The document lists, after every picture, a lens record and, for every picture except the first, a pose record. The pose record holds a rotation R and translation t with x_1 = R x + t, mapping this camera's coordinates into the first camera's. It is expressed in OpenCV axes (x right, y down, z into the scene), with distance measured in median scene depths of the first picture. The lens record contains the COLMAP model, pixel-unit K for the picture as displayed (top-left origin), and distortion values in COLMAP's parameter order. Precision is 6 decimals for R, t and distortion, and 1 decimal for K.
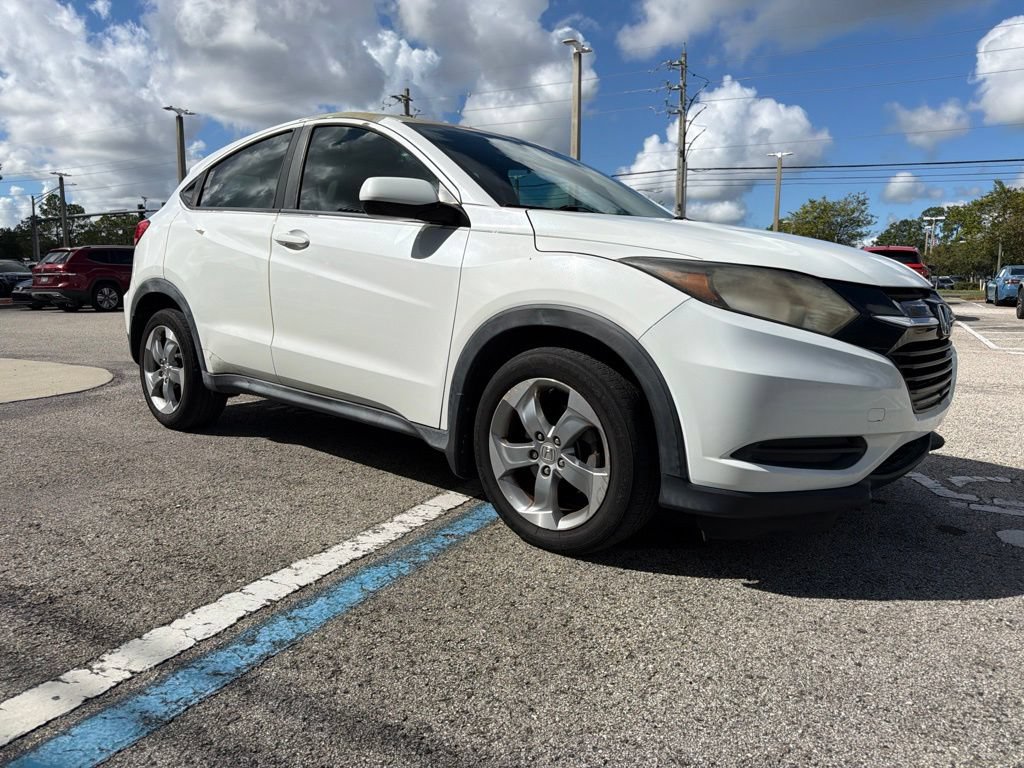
lens RADIAL K [[732.5, 0, 508.3], [0, 732.5, 385.5], [0, 0, 1]] dist [0.025878, -0.032542]
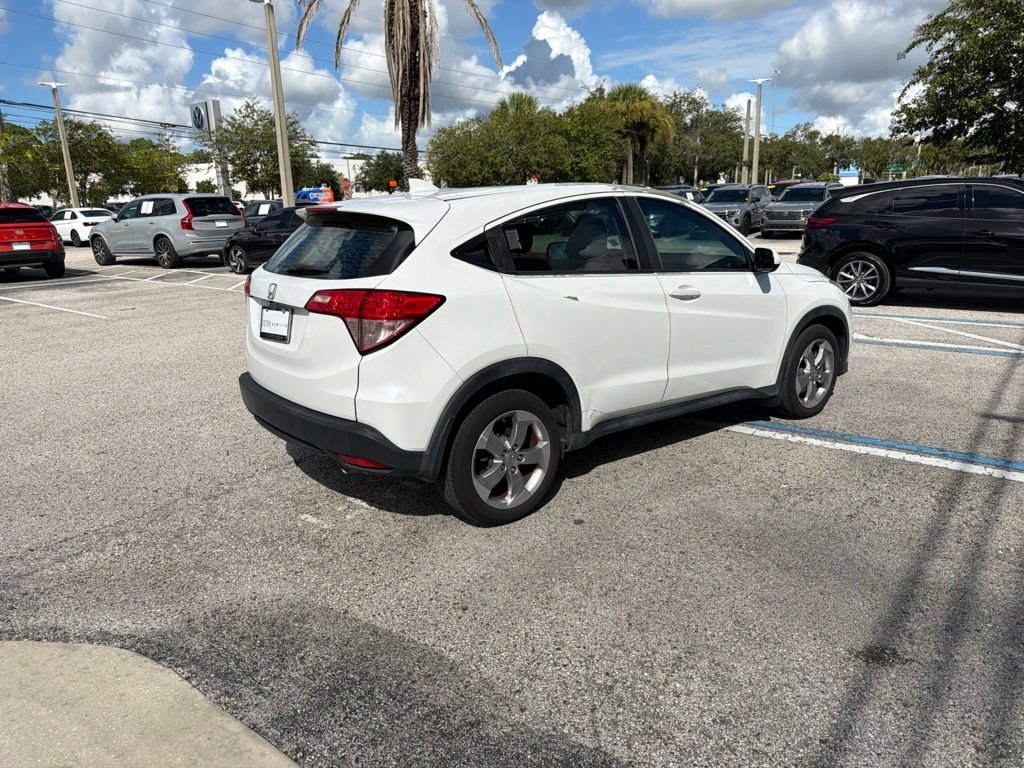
lens RADIAL K [[732.6, 0, 506.4], [0, 732.6, 397.1], [0, 0, 1]] dist [0.023114, -0.033298]
pose [[0.217577, -0.278559, 0.935449, -1.874454], [0.176834, 0.953799, 0.242894, -0.451562], [-0.959890, 0.112571, 0.256784, 1.120580]]
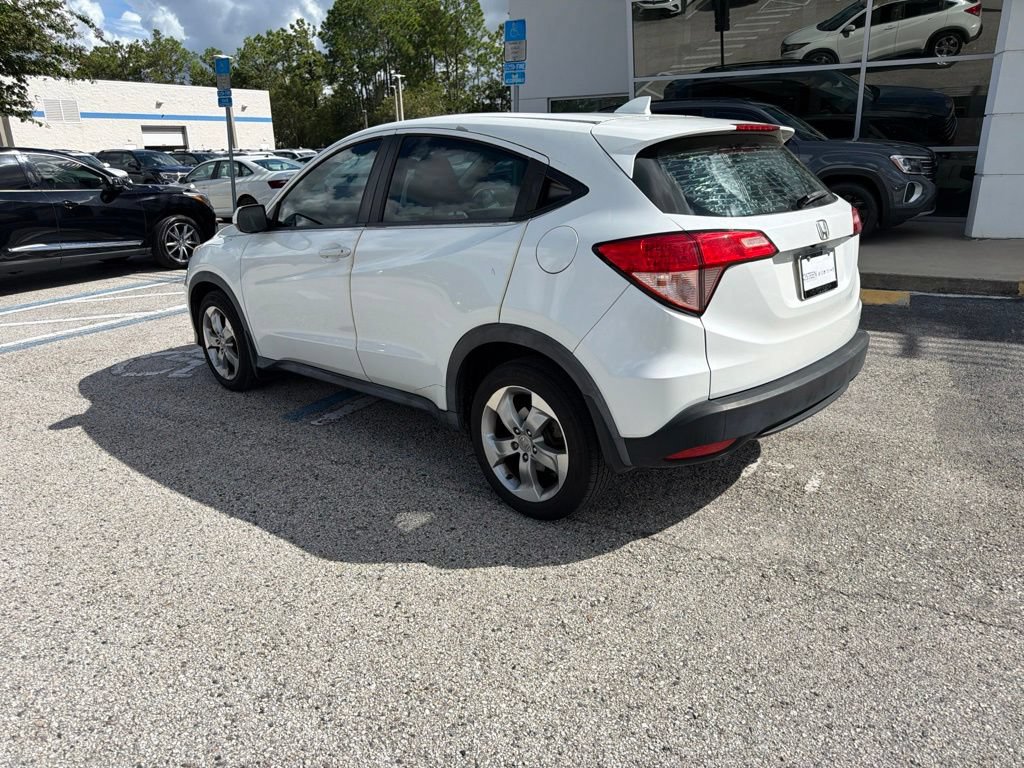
lens RADIAL K [[732.5, 0, 508.3], [0, 732.5, 385.5], [0, 0, 1]] dist [0.025878, -0.032542]
pose [[-0.995342, -0.020591, 0.094185, -0.375030], [0.023866, 0.893893, 0.447645, -0.659062], [-0.093408, 0.447808, -0.889237, 2.863790]]
